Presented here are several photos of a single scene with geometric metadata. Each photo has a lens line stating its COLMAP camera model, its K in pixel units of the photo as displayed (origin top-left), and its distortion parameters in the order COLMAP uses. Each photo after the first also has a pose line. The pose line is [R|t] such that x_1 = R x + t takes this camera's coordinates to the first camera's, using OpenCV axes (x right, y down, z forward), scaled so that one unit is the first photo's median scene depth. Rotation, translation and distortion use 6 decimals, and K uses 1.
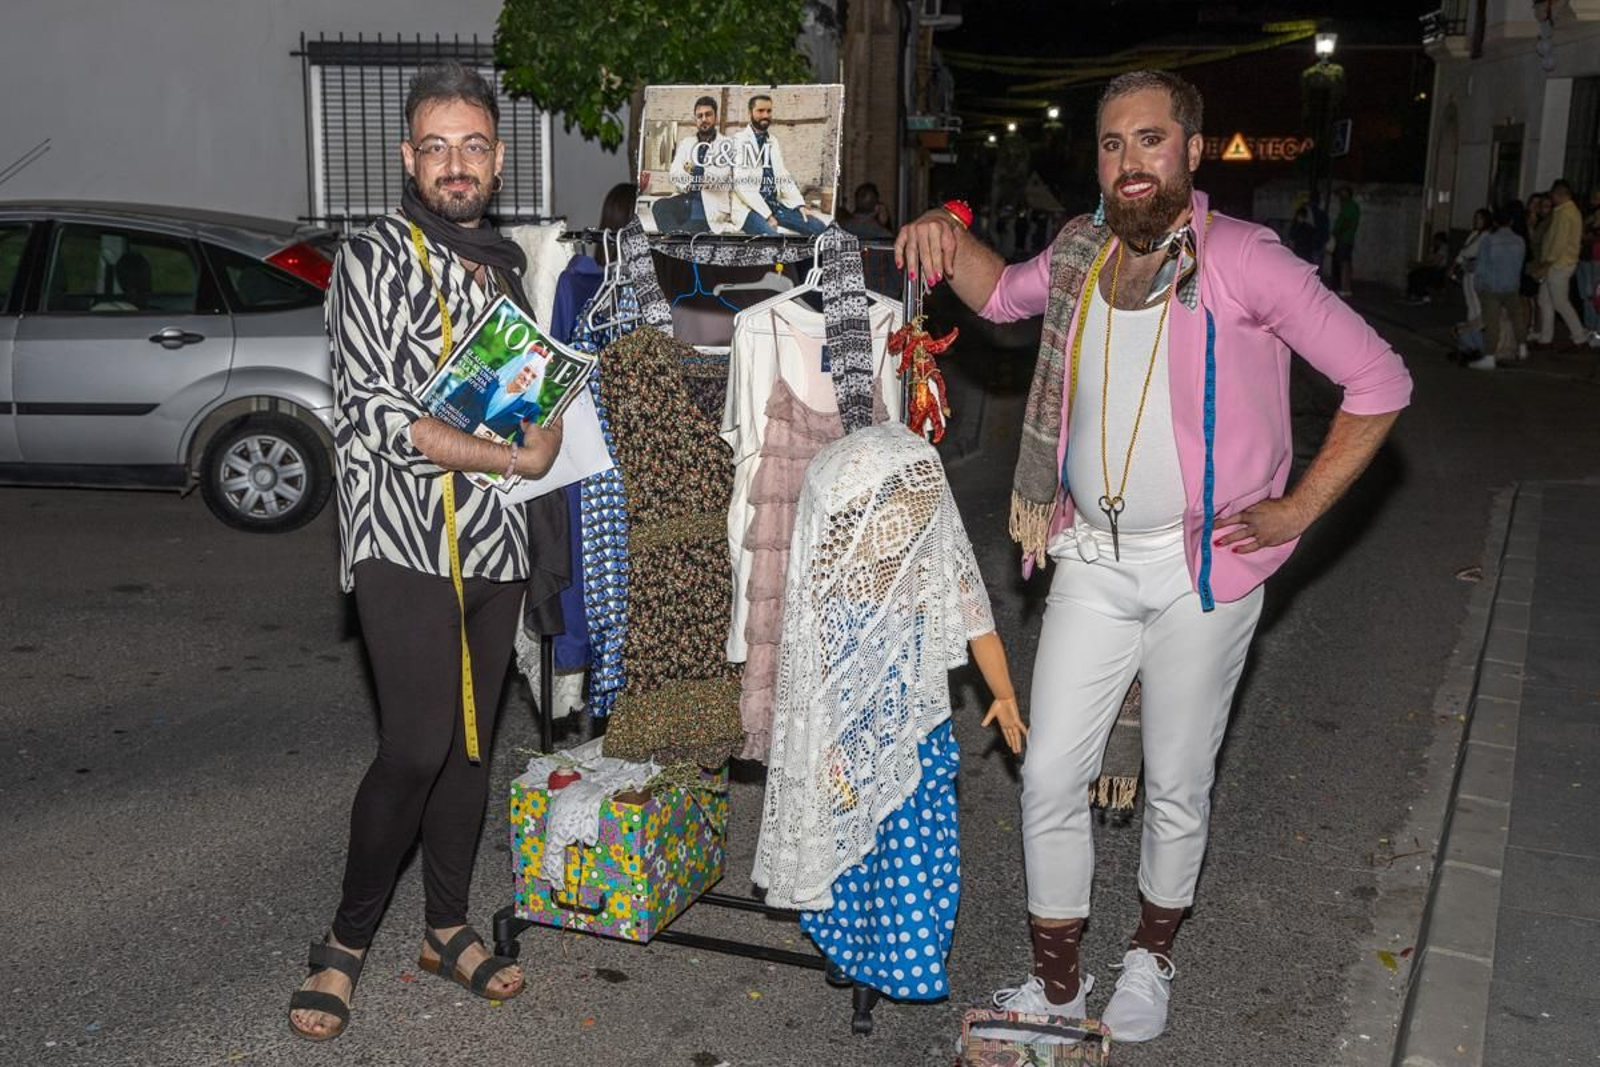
lens RADIAL K [[2204.7, 0, 762.3], [0, 2204.7, 574.6], [0, 0, 1]] dist [0.035975, 0.000000]
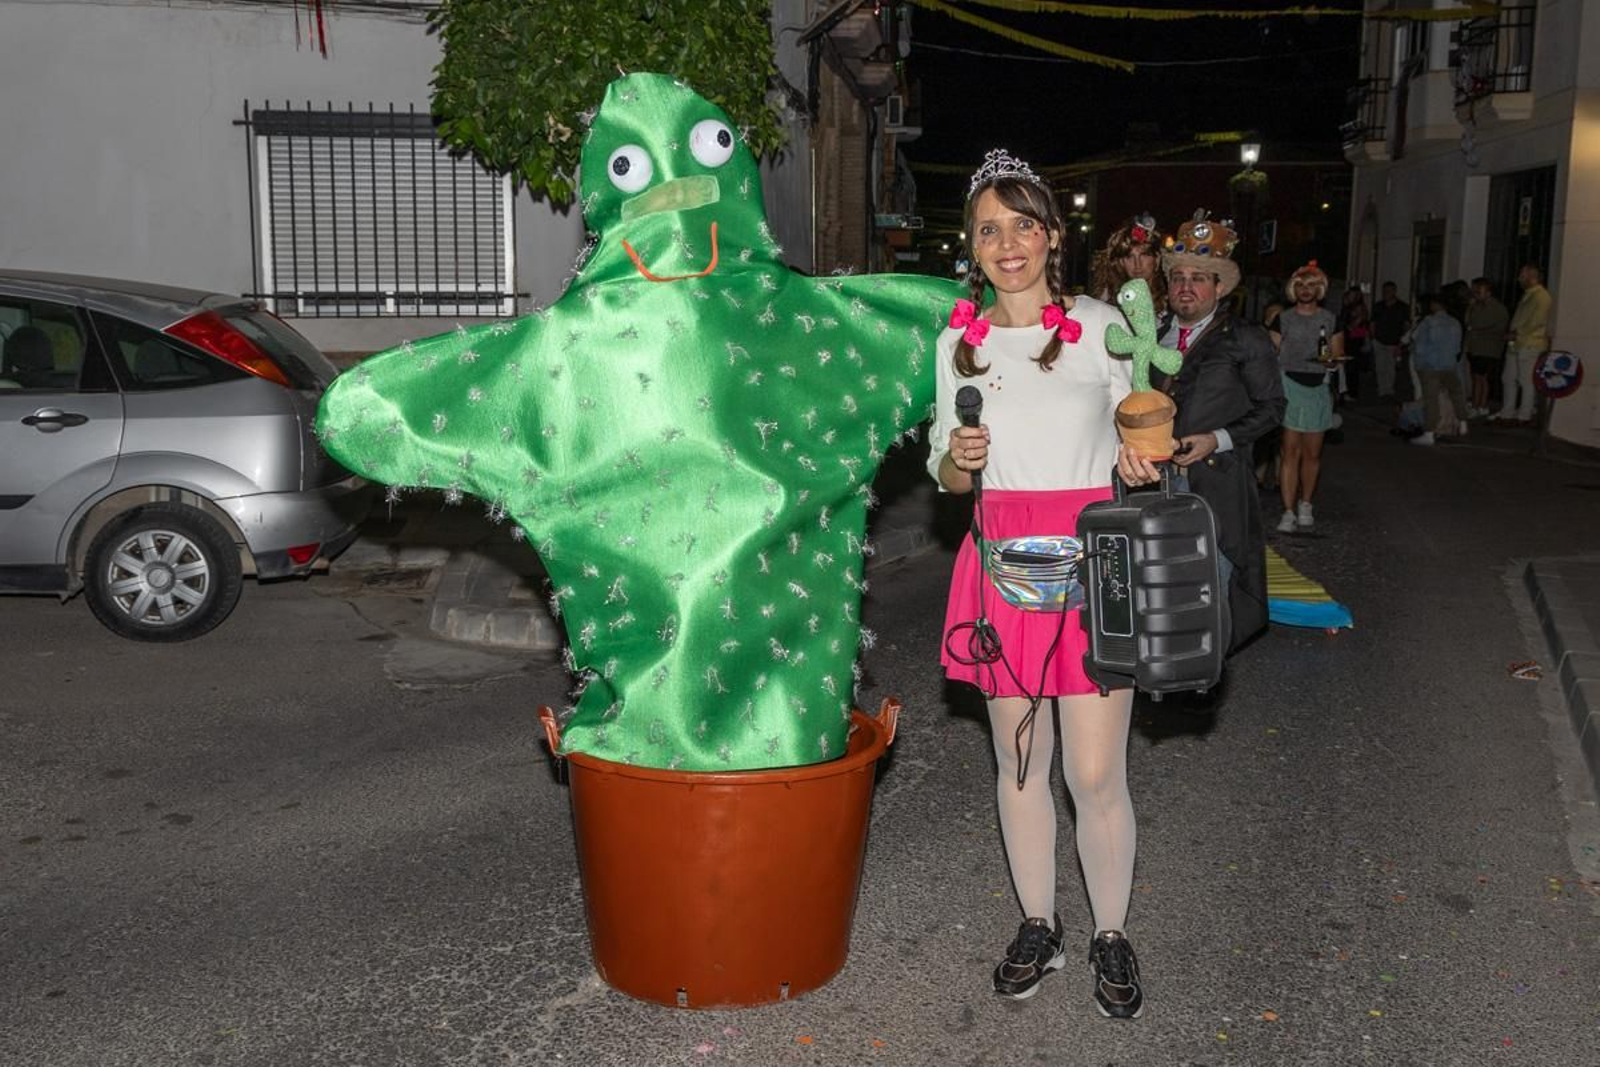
lens RADIAL K [[1759.6, 0, 820.9], [0, 1759.6, 501.4], [0, 0, 1]] dist [0.059977, 0.000000]
pose [[0.999174, -0.009921, 0.039397, 0.006689], [0.012427, 0.997880, -0.063881, -0.021869], [-0.038680, 0.064318, 0.997180, 0.241031]]
